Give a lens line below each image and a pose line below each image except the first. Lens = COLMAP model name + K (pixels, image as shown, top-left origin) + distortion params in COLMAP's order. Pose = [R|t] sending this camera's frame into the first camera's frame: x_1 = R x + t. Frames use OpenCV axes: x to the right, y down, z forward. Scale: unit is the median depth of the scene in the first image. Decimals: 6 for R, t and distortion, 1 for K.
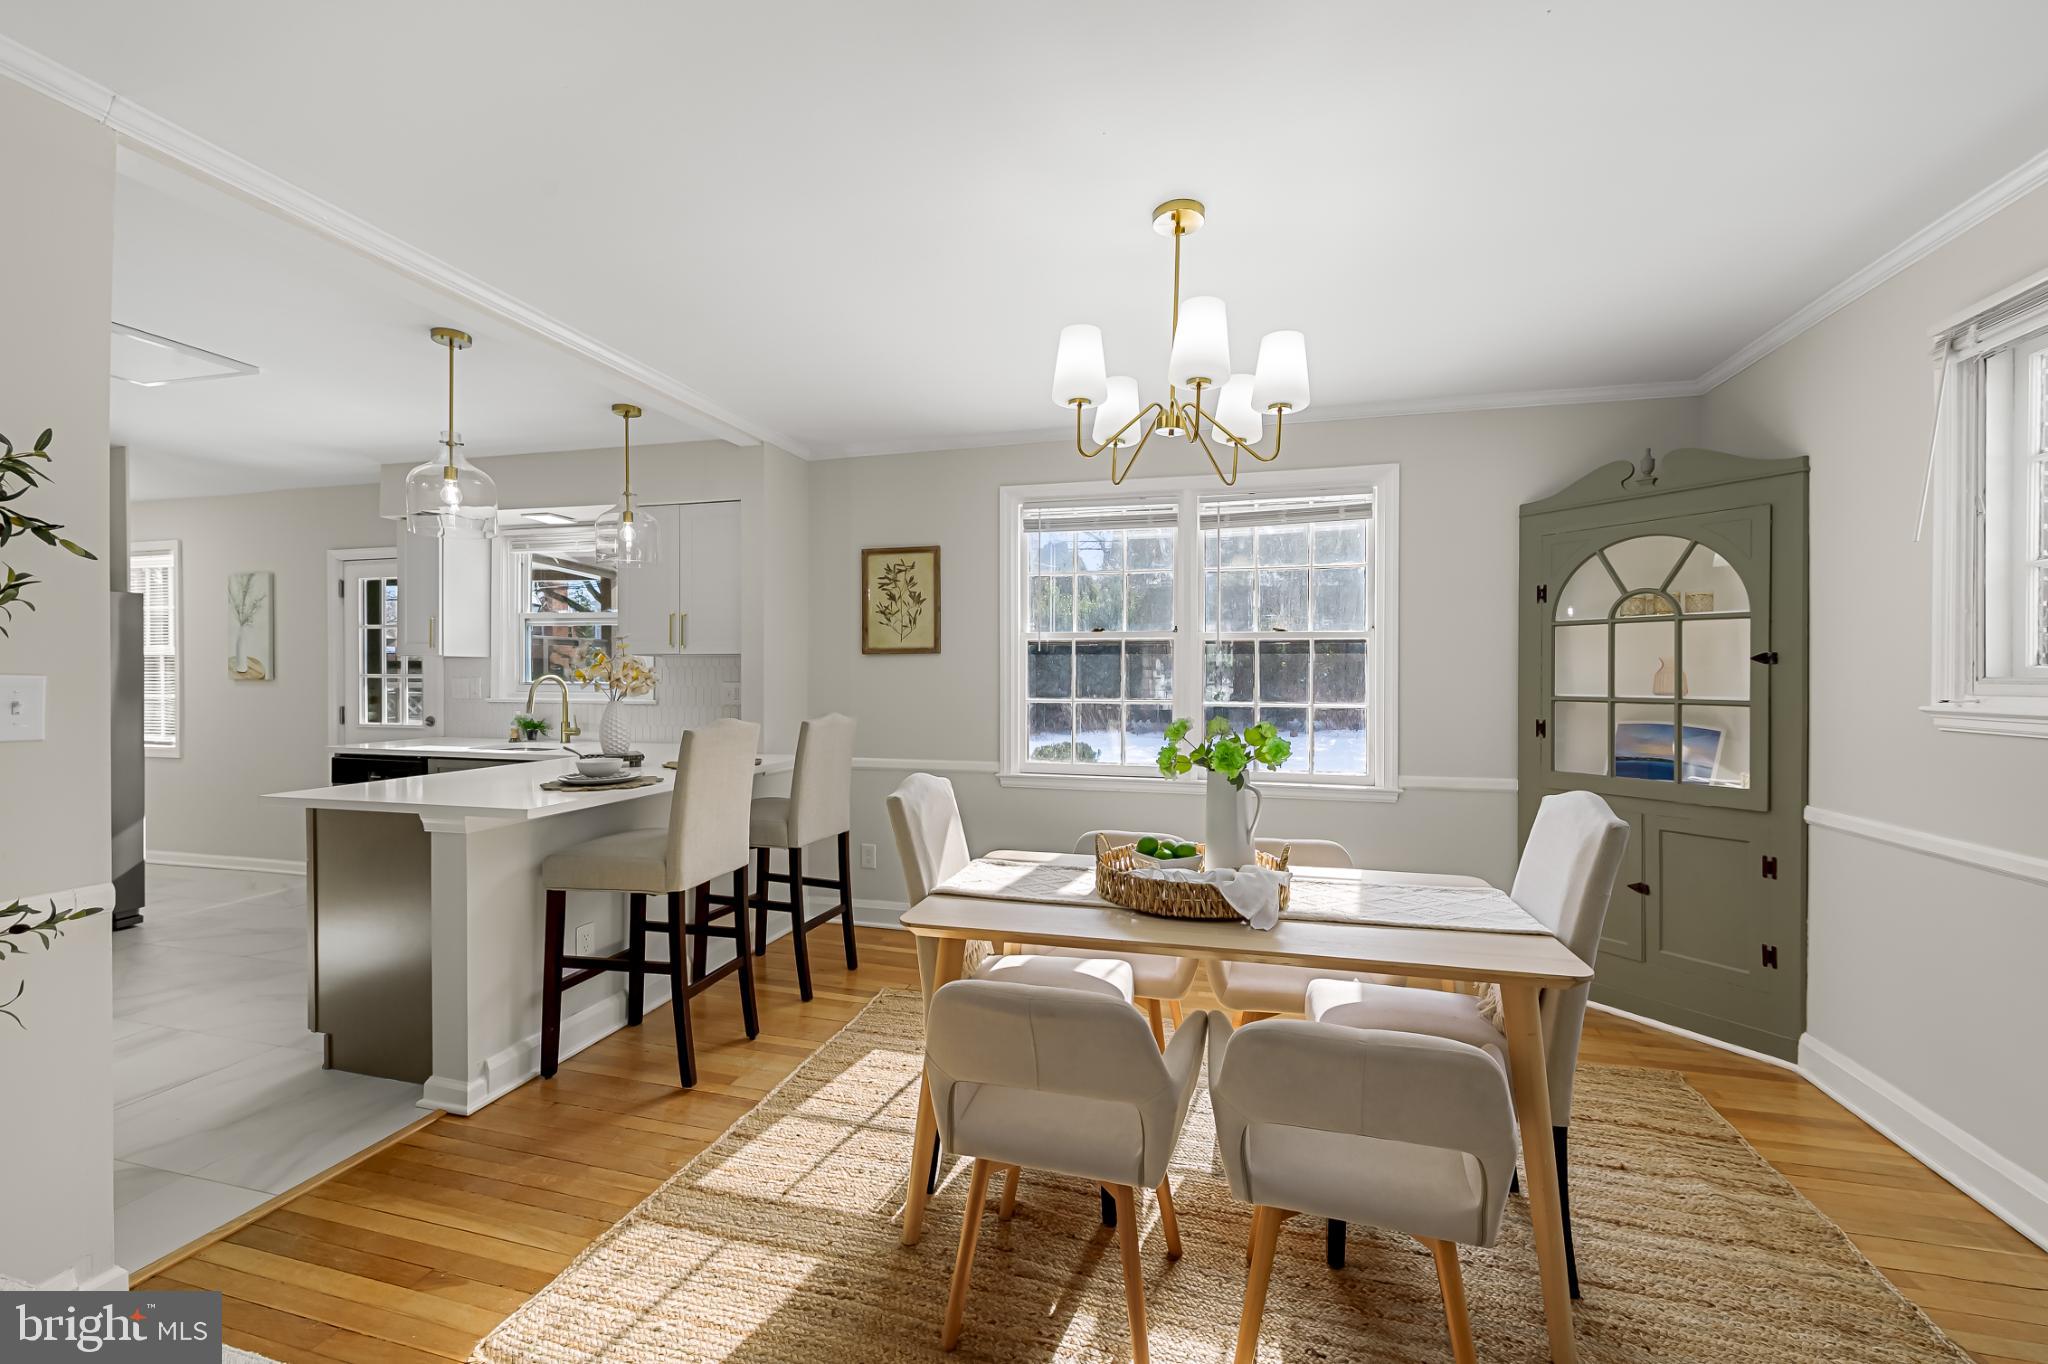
lens RADIAL K [[812.2, 0, 1027.6], [0, 812.2, 678.7], [0, 0, 1]] dist [-0.001150, -0.001033]
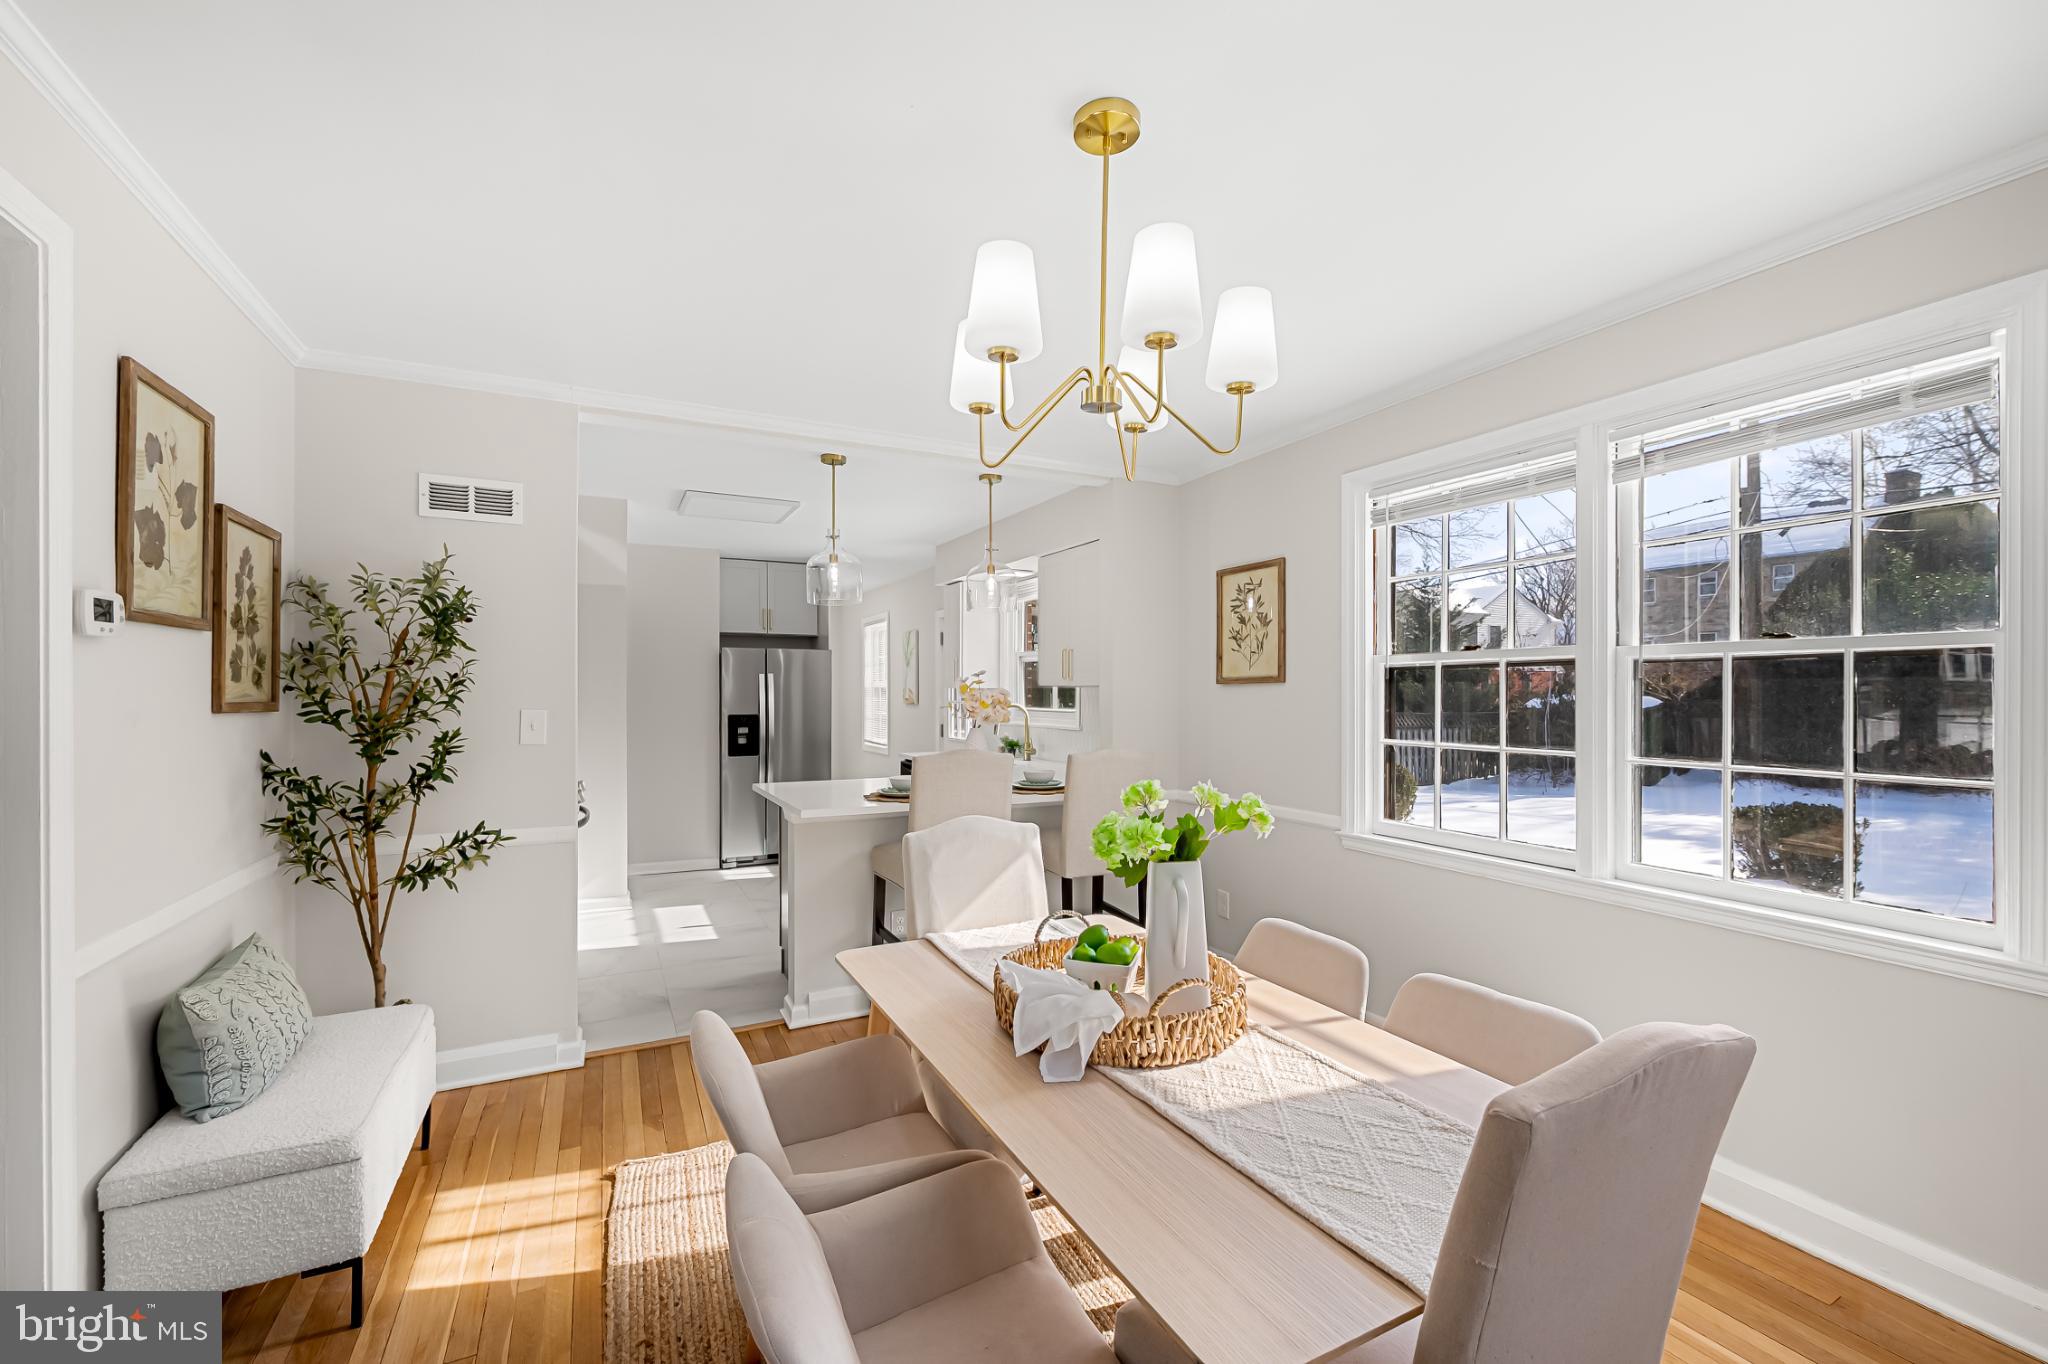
lens RADIAL K [[812.2, 0, 1024.0], [0, 812.2, 700.4], [0, 0, 1]] dist [-0.001150, -0.001033]
pose [[0.670200, 0.004829, -0.742165, 0.345351], [-0.004690, 0.999986, 0.002271, -0.012588], [0.742166, 0.001958, 0.670213, 0.217286]]
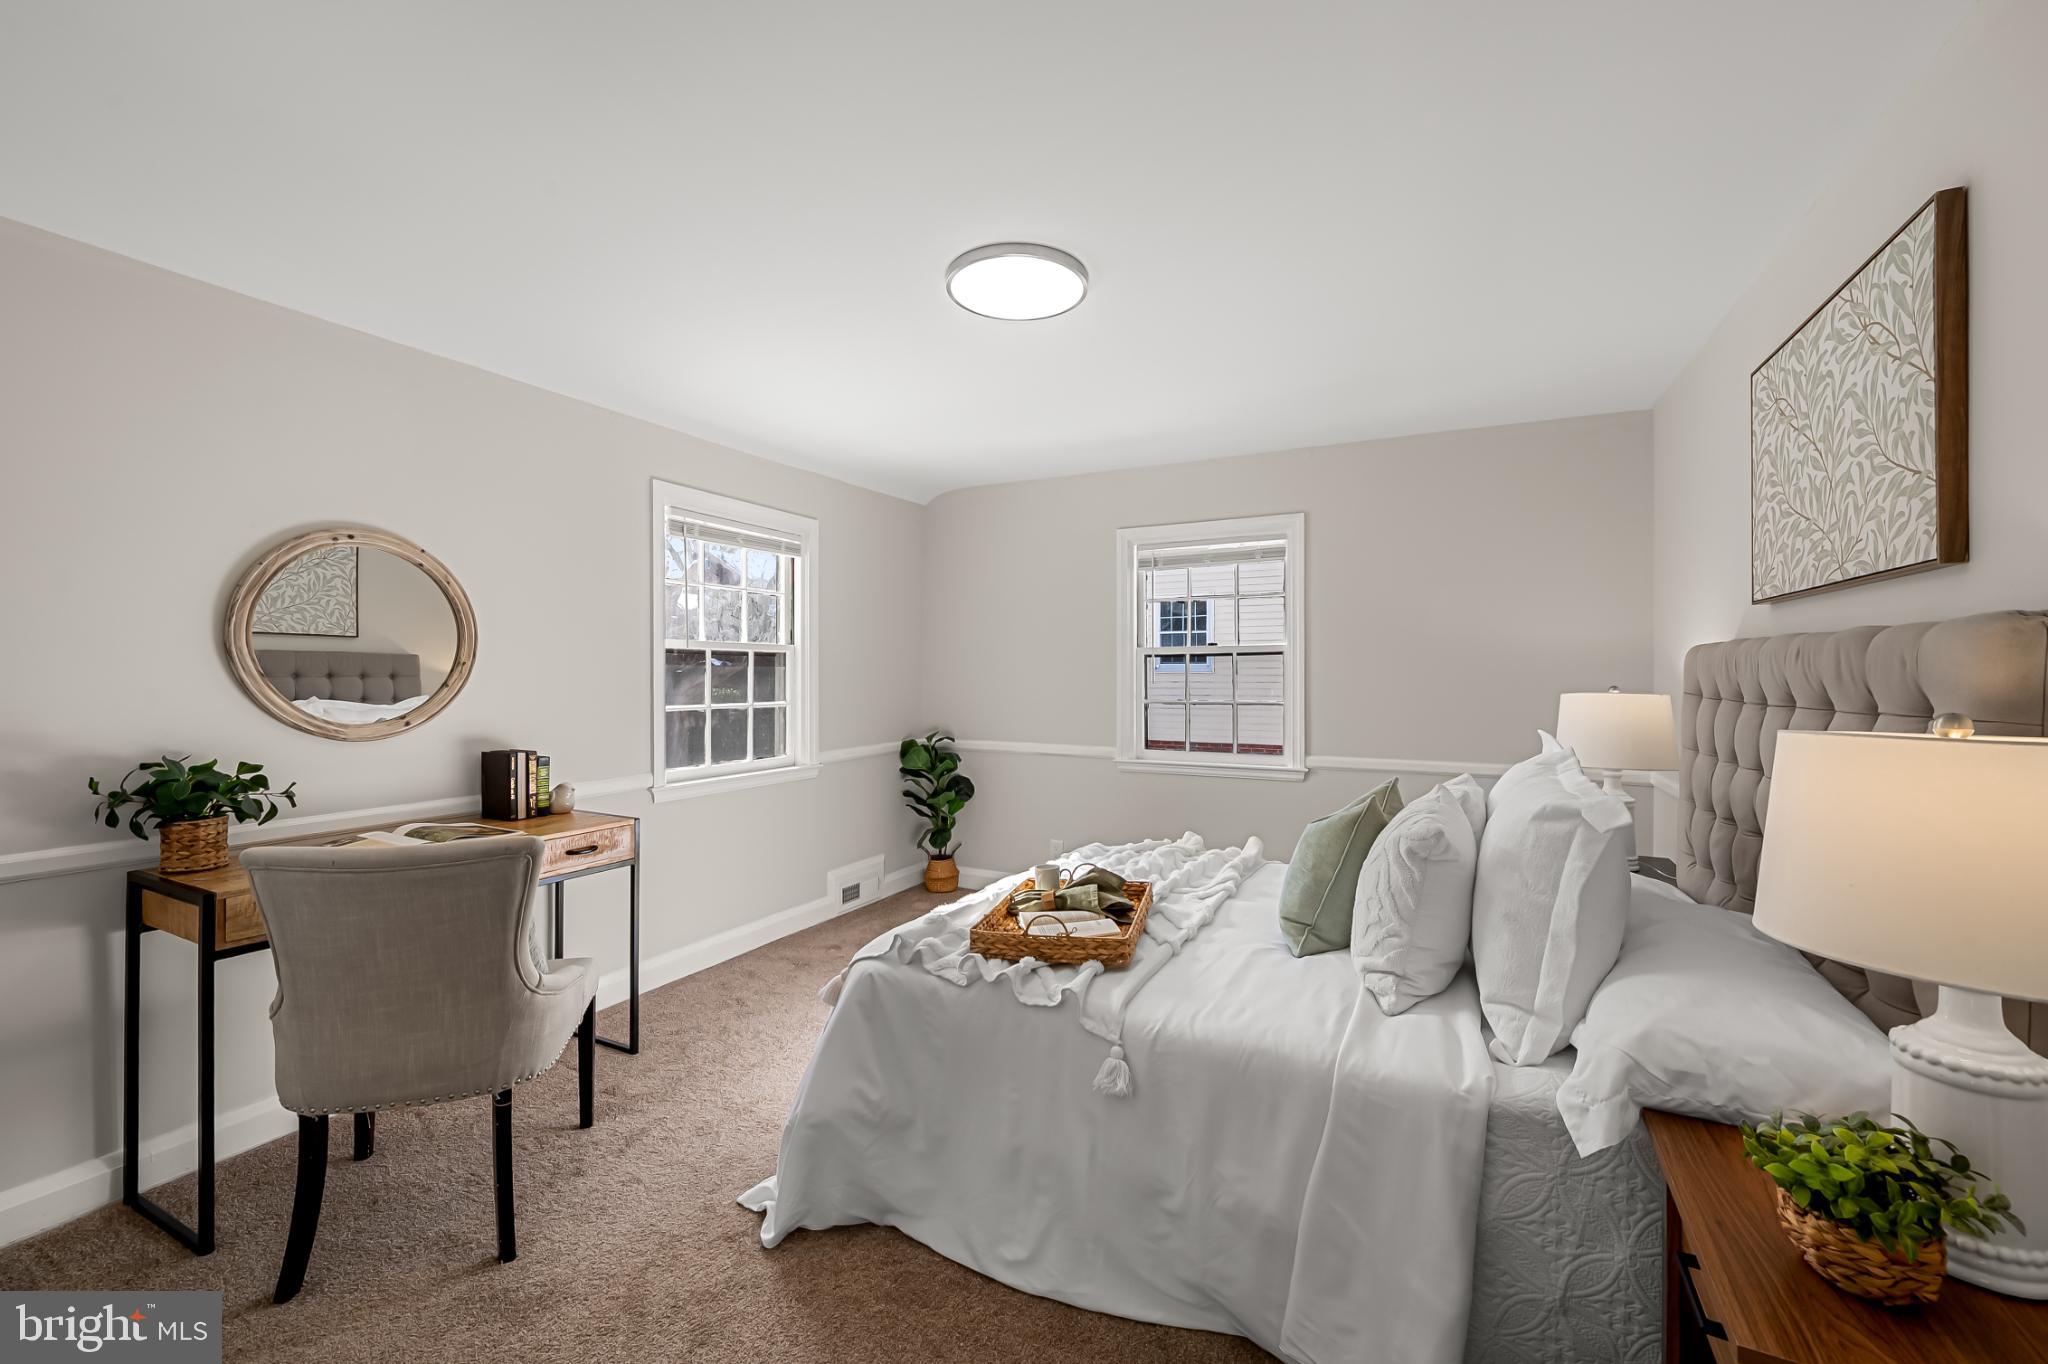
lens RADIAL K [[812.2, 0, 1024.3], [0, 812.2, 686.9], [0, 0, 1]] dist [-0.001150, -0.001033]
pose [[0.215825, -0.003927, 0.976424, -0.841175], [0.011809, 0.999929, 0.001411, 0.005457], [-0.976361, 0.011226, 0.215856, 0.370423]]
